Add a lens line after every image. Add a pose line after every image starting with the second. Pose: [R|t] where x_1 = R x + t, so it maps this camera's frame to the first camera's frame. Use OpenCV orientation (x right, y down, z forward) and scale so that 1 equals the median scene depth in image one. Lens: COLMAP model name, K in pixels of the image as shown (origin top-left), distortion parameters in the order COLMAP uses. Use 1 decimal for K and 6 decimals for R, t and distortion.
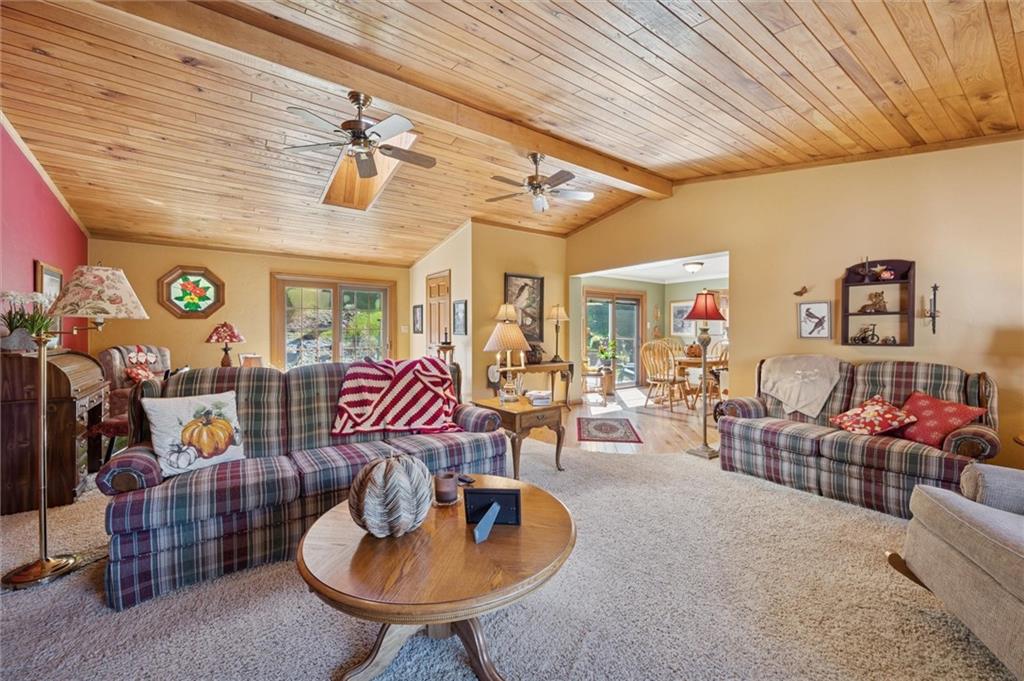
lens RADIAL K [[403.0, 0, 514.4], [0, 403.0, 334.9], [0, 0, 1]] dist [-0.000717, -0.000177]
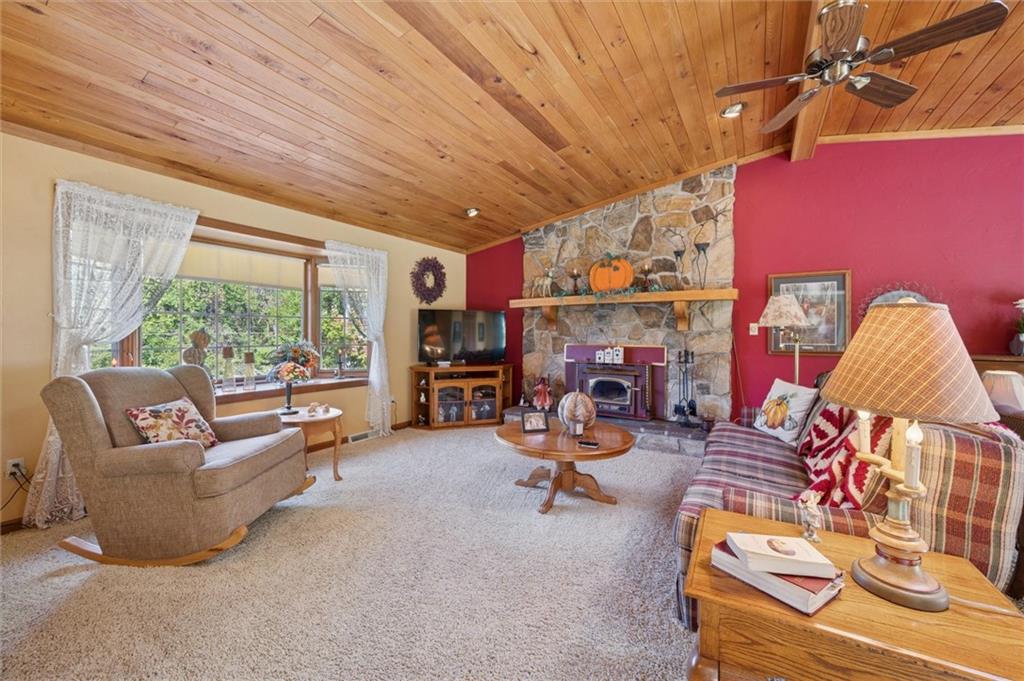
lens RADIAL K [[403.0, 0, 514.4], [0, 403.0, 334.9], [0, 0, 1]] dist [-0.000717, -0.000177]
pose [[-0.921615, -0.005816, -0.388063, 0.227448], [-0.012571, 0.999810, 0.014869, -0.006525], [0.387903, 0.018582, -0.921513, 0.784994]]
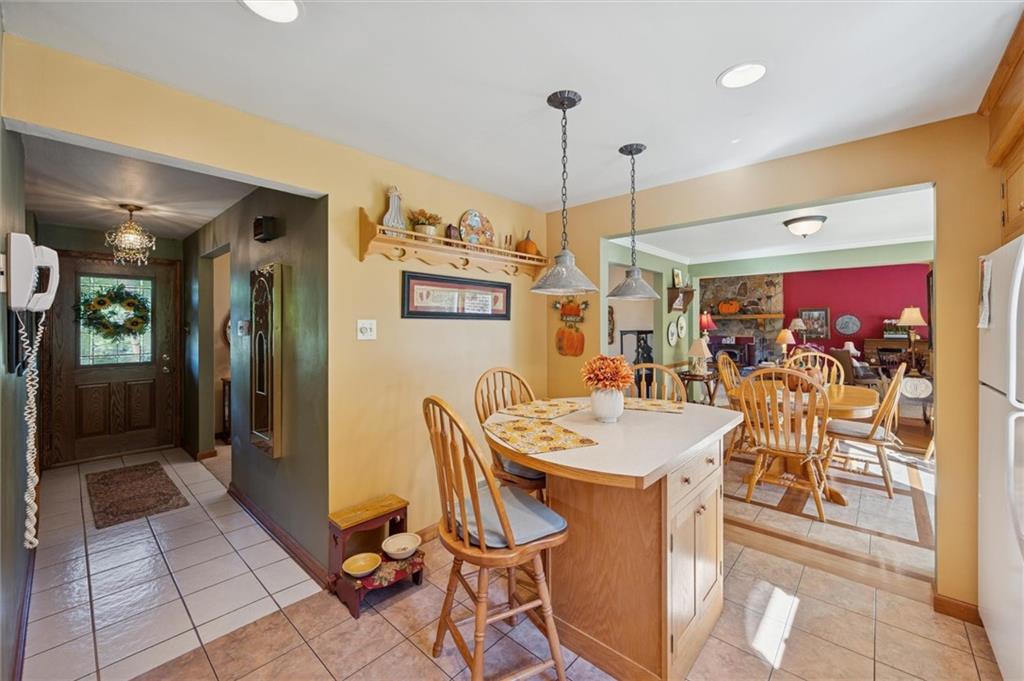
lens RADIAL K [[408.7, 0, 509.7], [0, 408.7, 322.0], [0, 0, 1]] dist [-0.000052, -0.000150]
pose [[-0.978589, 0.000469, -0.205822, 1.237826], [0.000192, 0.999999, 0.001364, -0.050852], [0.205822, 0.001295, -0.978588, 1.891489]]
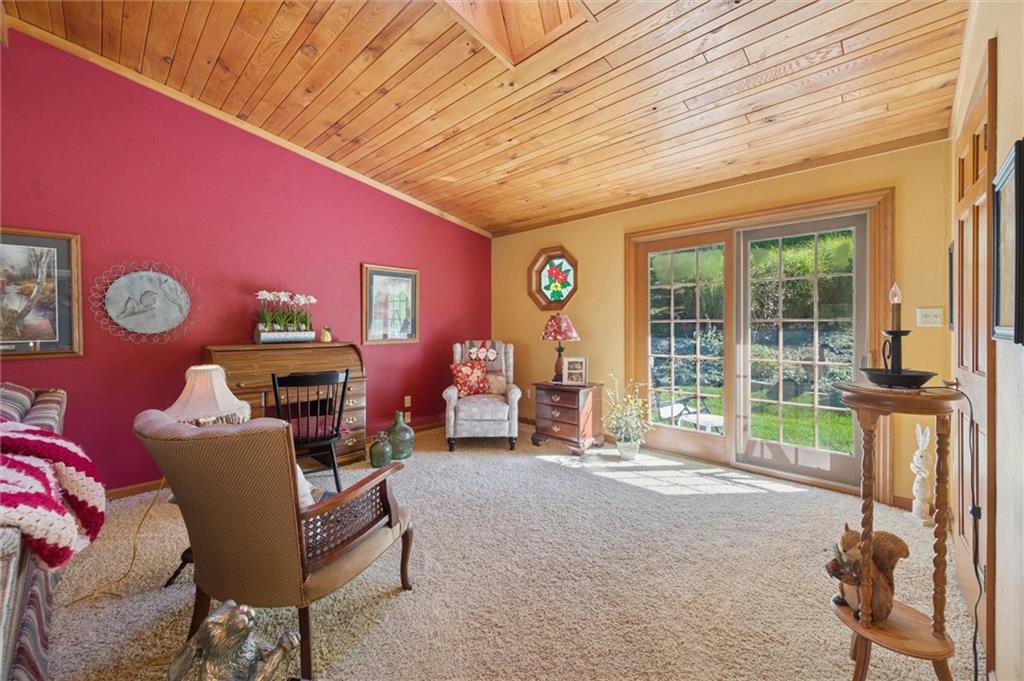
lens RADIAL K [[406.1, 0, 513.8], [0, 406.1, 330.3], [0, 0, 1]] dist [0.000209, 0.000038]
pose [[0.175340, 0.009794, -0.984459, 0.012652], [-0.005681, 0.999944, 0.008936, -0.006220], [0.984492, 0.004026, 0.175386, 0.806994]]
